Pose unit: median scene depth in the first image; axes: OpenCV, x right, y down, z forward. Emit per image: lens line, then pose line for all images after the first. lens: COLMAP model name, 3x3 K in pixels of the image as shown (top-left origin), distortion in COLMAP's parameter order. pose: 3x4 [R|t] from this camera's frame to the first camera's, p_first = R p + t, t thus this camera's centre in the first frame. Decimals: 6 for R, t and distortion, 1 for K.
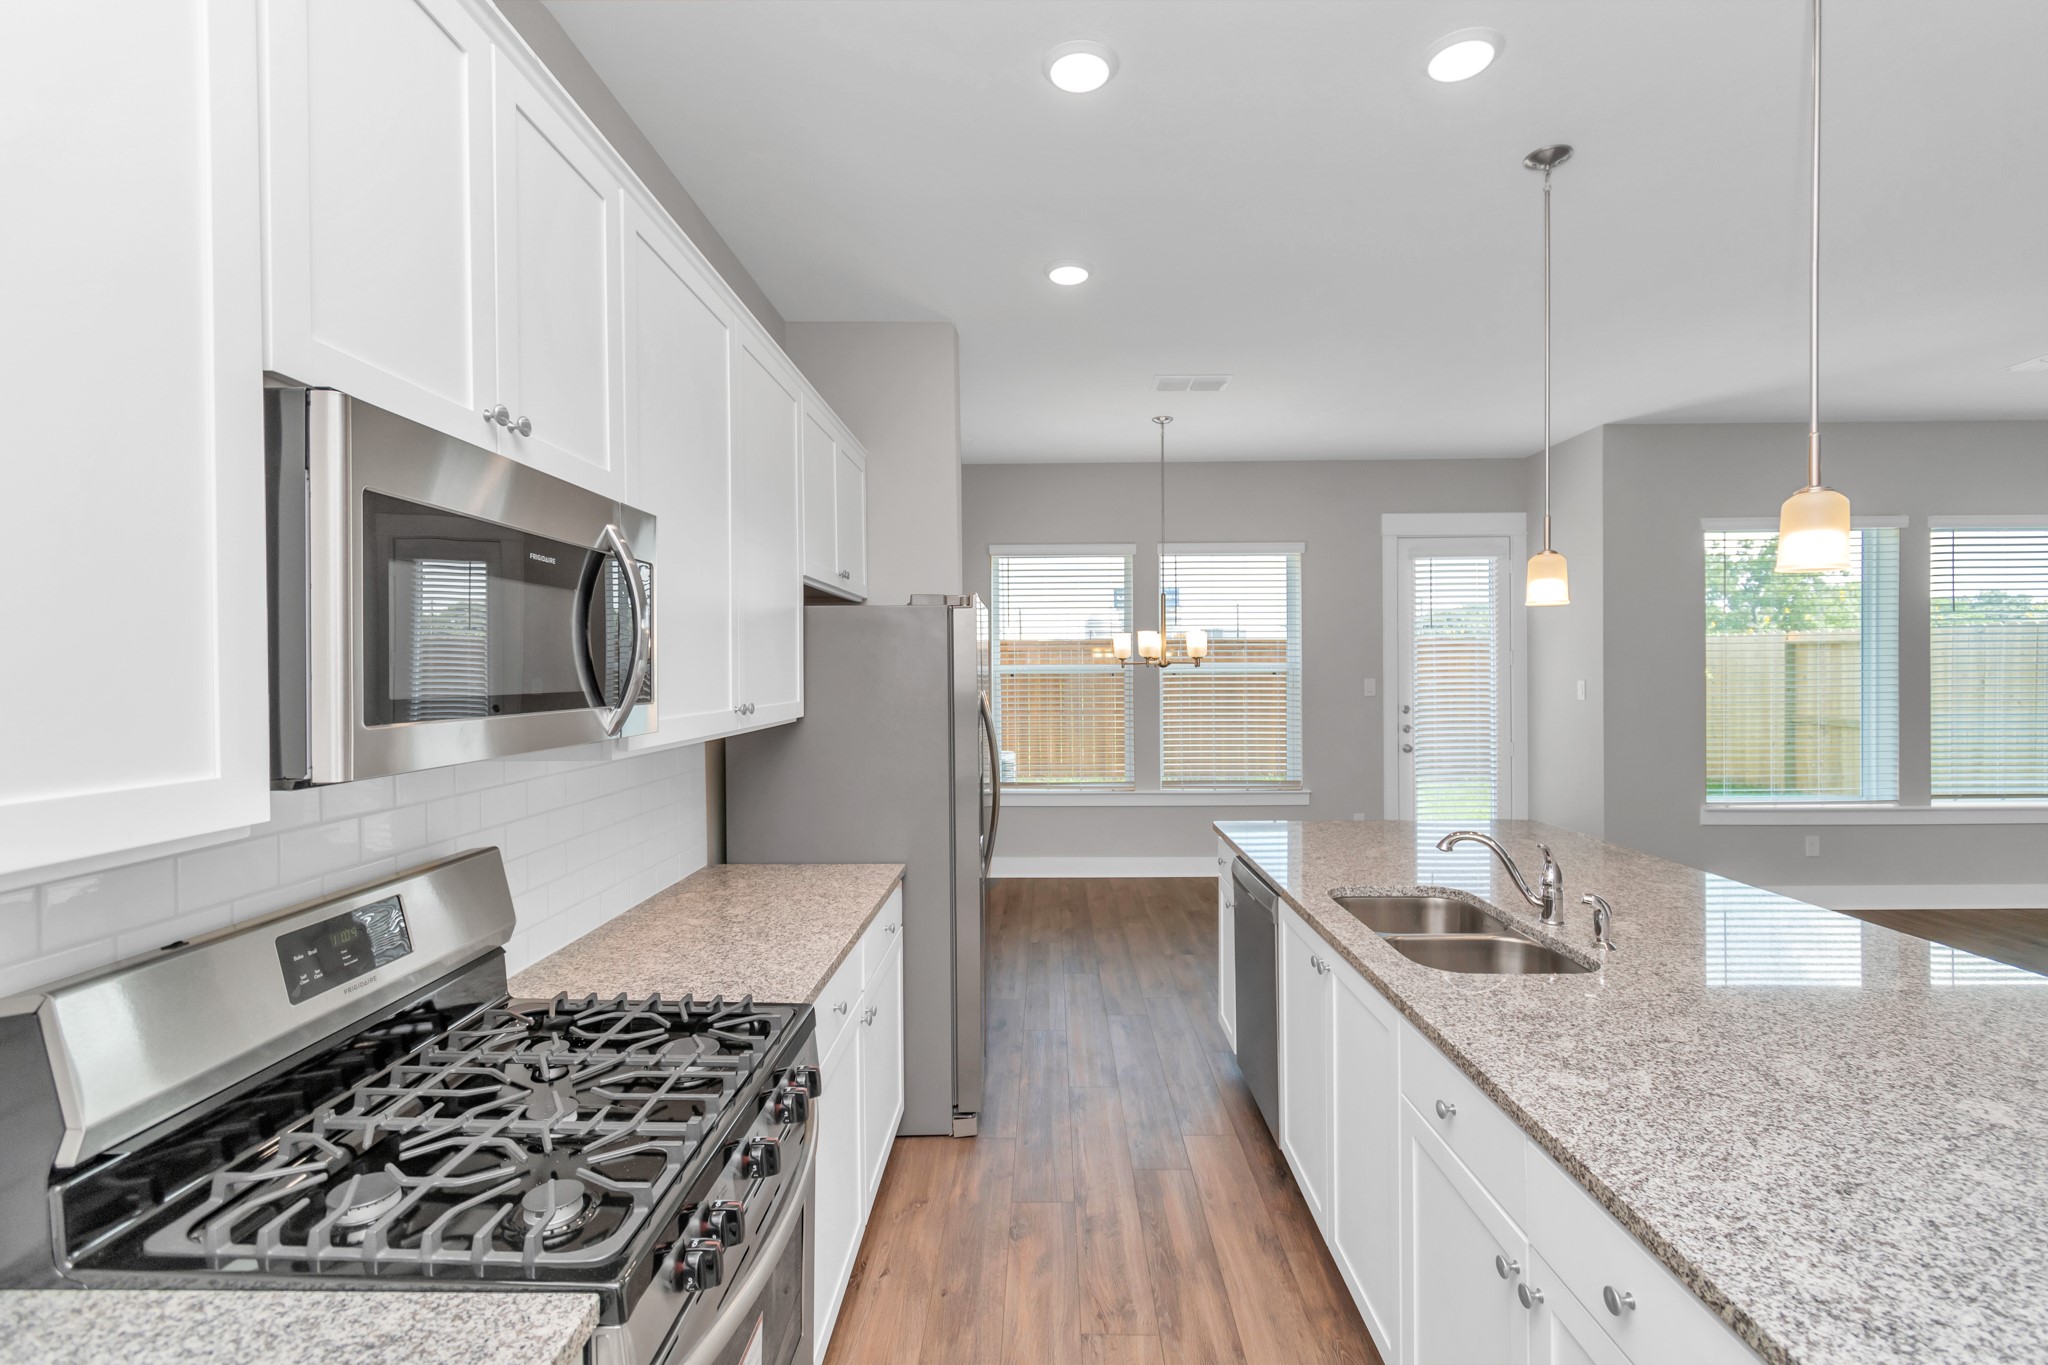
lens RADIAL K [[919.0, 0, 1015.6], [0, 919.0, 683.0], [0, 0, 1]] dist [0.005771, -0.000669]
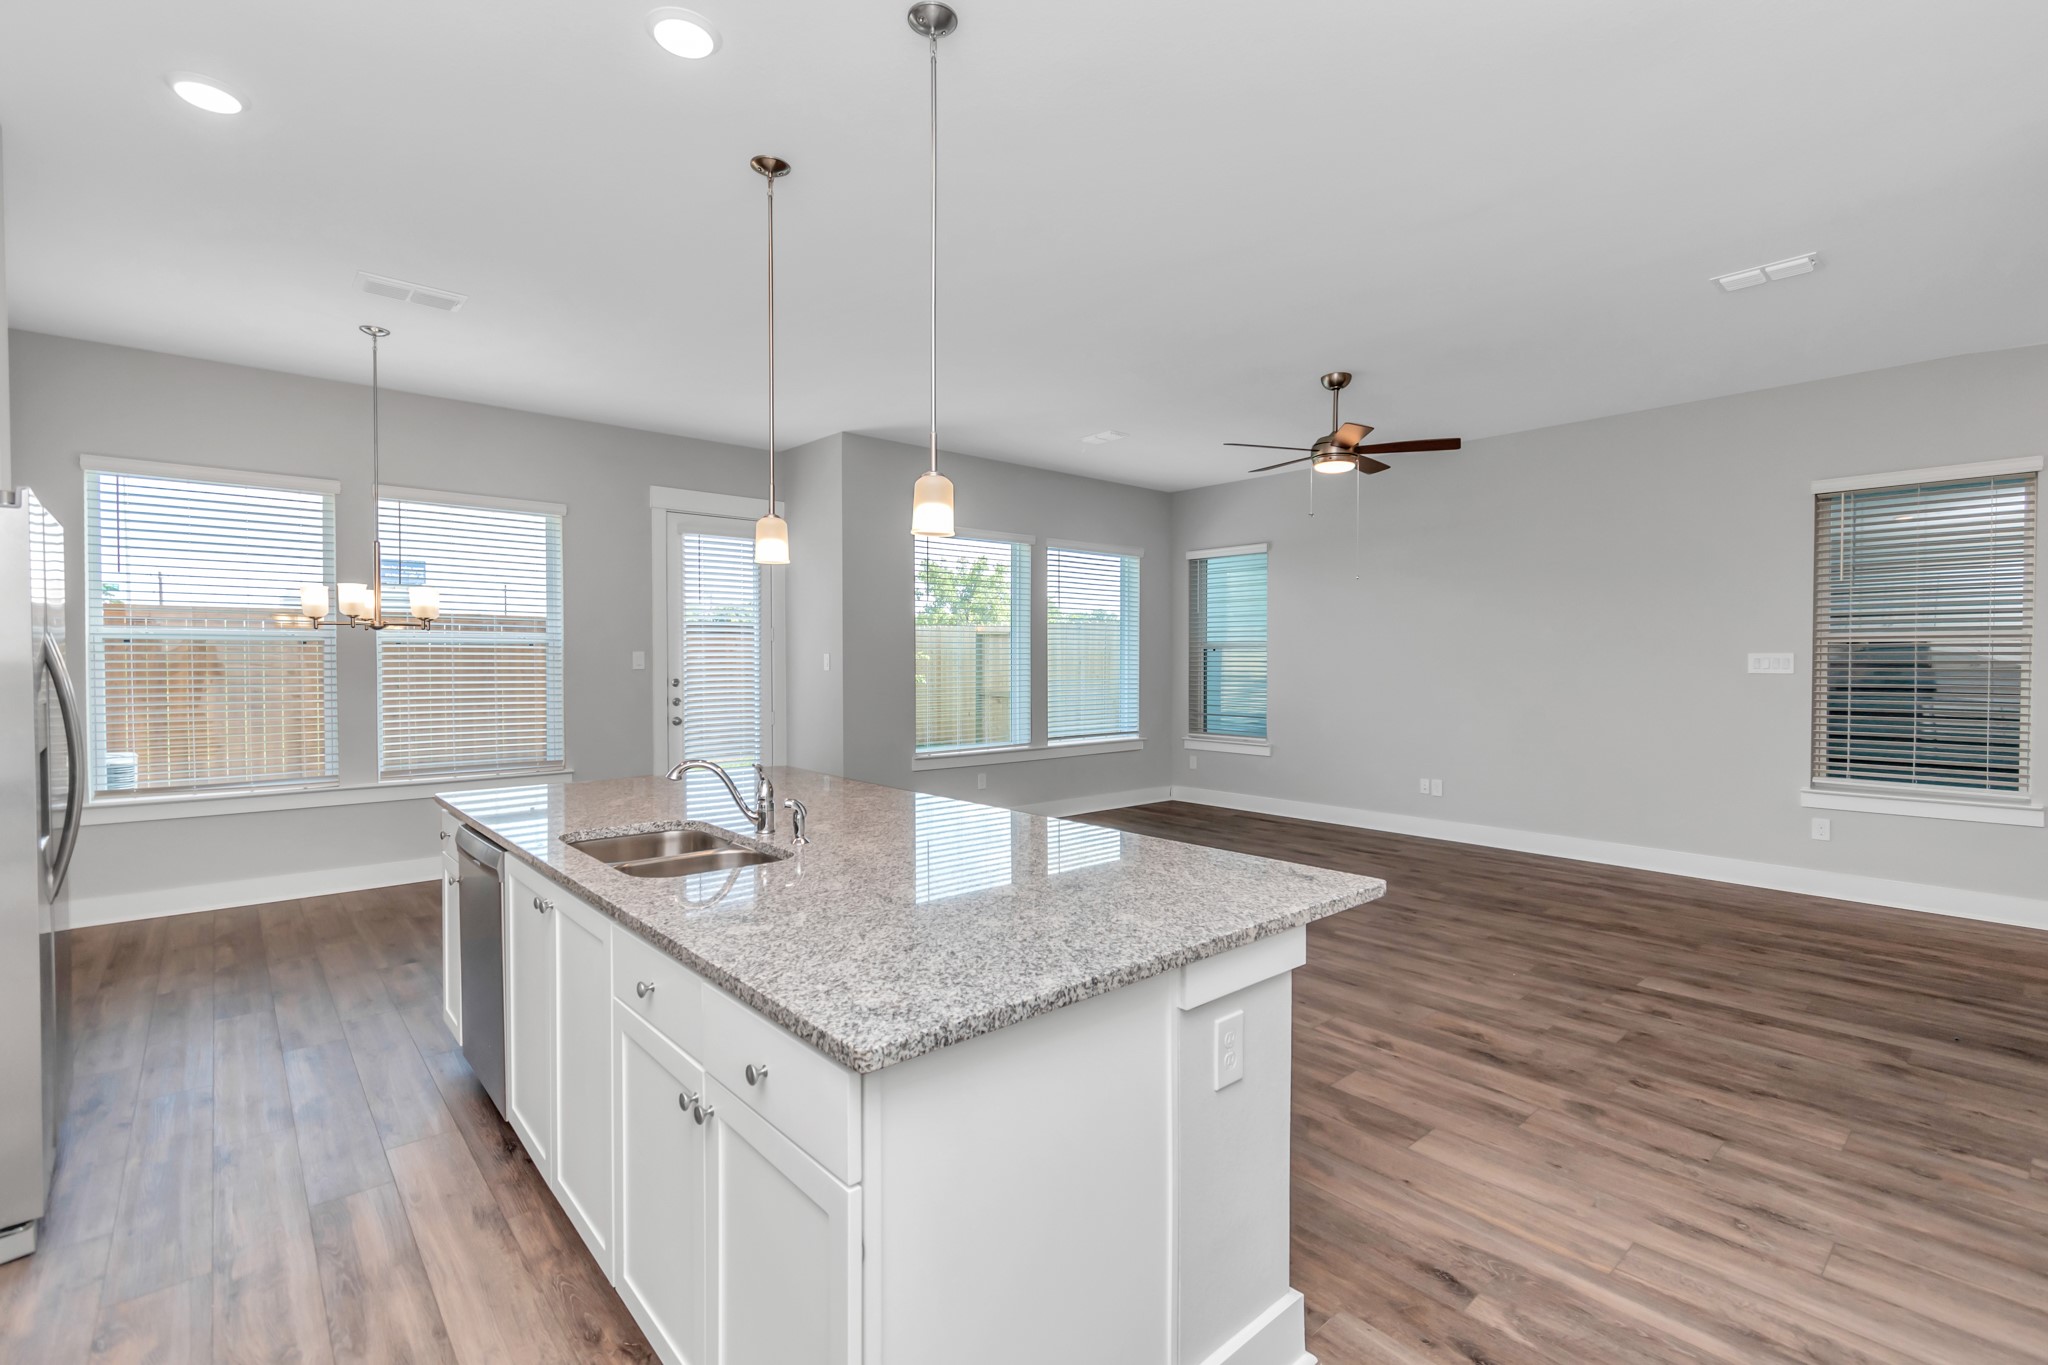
lens RADIAL K [[938.7, 0, 1041.9], [0, 938.7, 669.7], [0, 0, 1]] dist [0.001247, -0.000875]
pose [[0.724508, -0.004940, 0.689248, 0.021698], [0.004779, 0.999986, 0.002144, 0.040924], [-0.689249, 0.001740, 0.724522, -0.054463]]
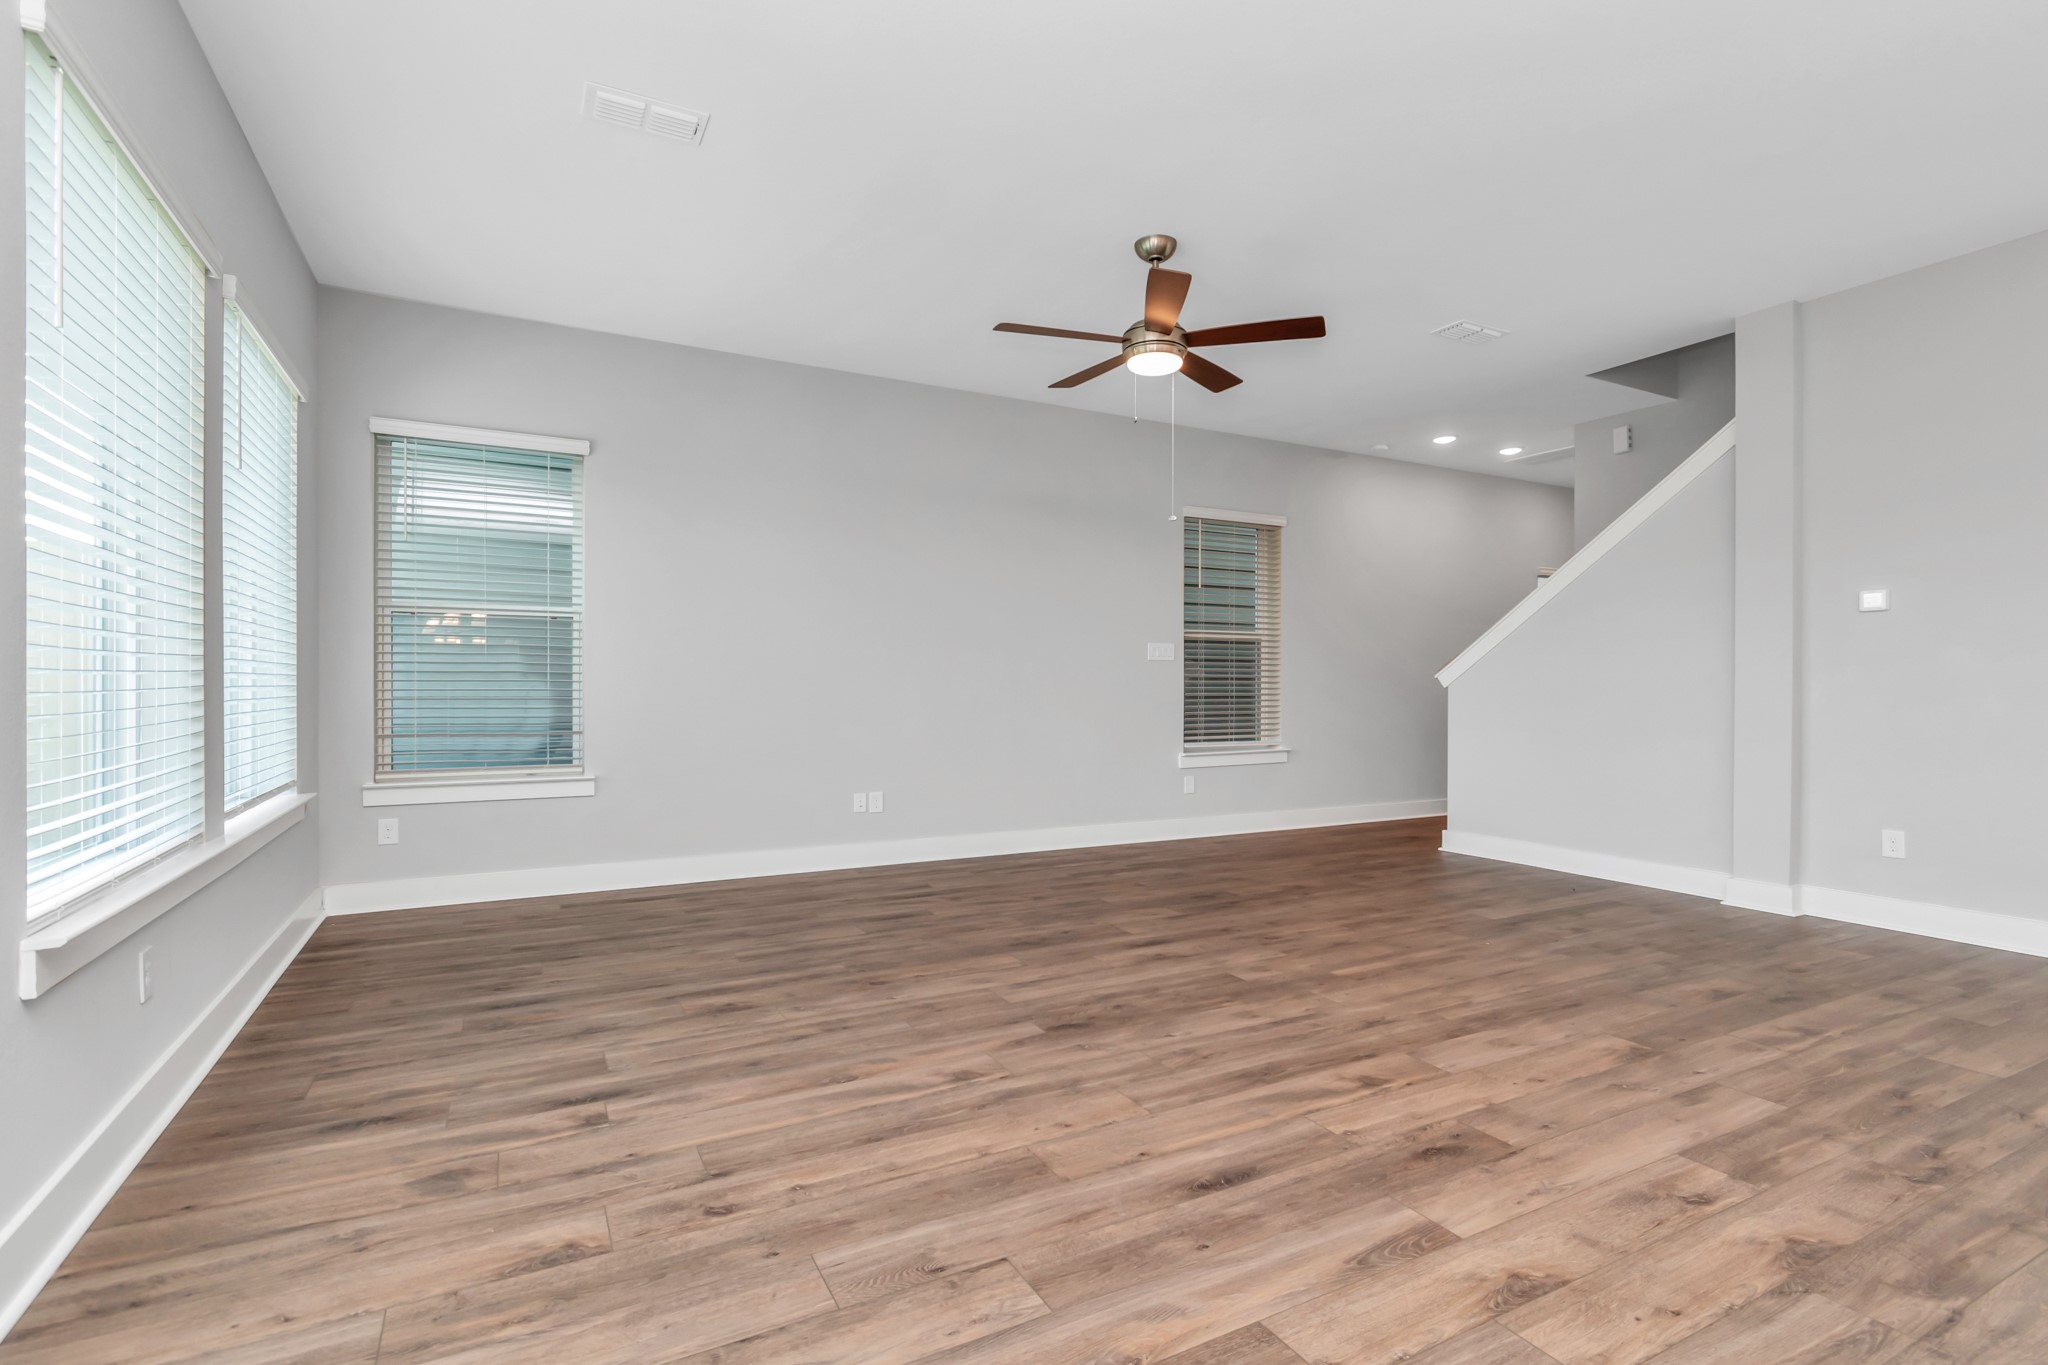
lens RADIAL K [[919.0, 0, 1015.6], [0, 919.0, 683.0], [0, 0, 1]] dist [0.005771, -0.000669]
pose [[-0.503473, -0.000857, 0.864010, 0.719797], [0.004749, 0.999982, 0.003759, 0.112695], [-0.863998, 0.005996, -0.503460, 1.915730]]
